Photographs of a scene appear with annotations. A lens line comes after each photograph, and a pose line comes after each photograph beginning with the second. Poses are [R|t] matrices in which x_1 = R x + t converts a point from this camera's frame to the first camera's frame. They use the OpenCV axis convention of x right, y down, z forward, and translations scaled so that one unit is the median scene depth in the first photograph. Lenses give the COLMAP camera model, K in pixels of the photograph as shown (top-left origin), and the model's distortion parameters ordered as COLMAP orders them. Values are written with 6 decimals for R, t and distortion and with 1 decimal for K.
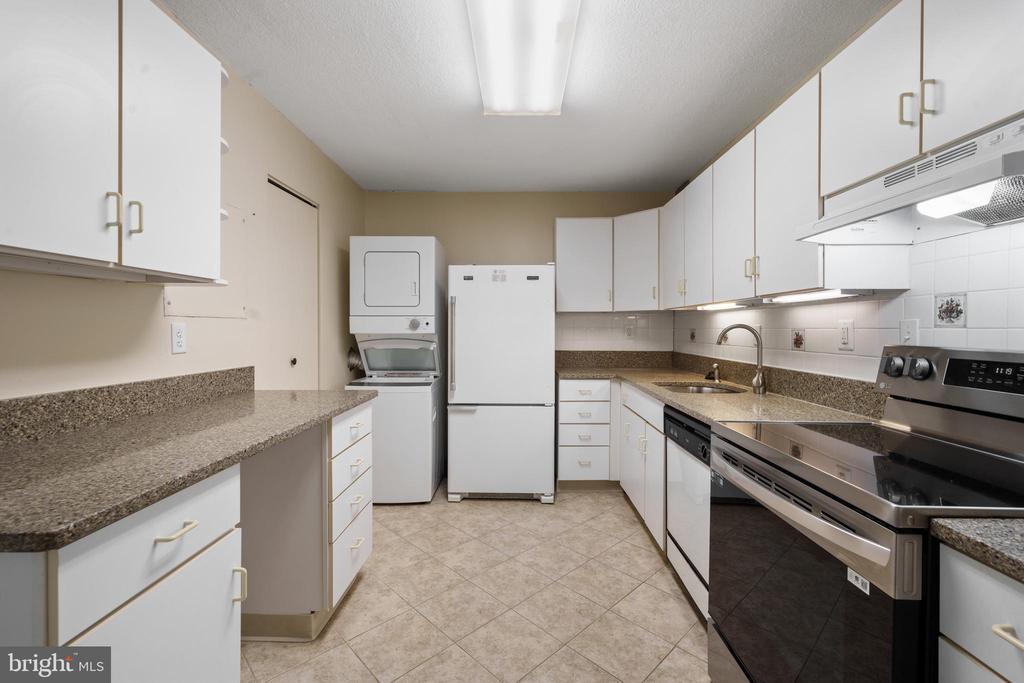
lens RADIAL K [[444.3, 0, 512.1], [0, 444.3, 331.7], [0, 0, 1]] dist [0.000591, 0.000319]
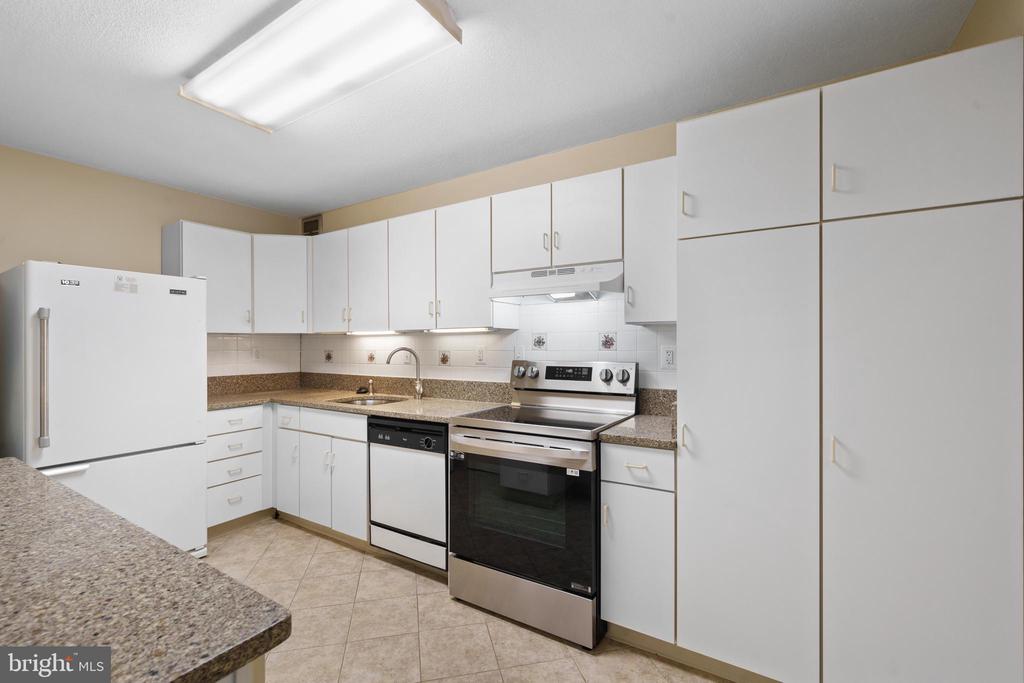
lens RADIAL K [[444.3, 0, 514.8], [0, 444.3, 345.5], [0, 0, 1]] dist [0.000591, 0.000319]
pose [[0.512744, -0.003866, 0.858533, -0.497989], [0.010882, 0.999939, -0.001997, -0.019156], [-0.858472, 0.010367, 0.512755, 0.059088]]
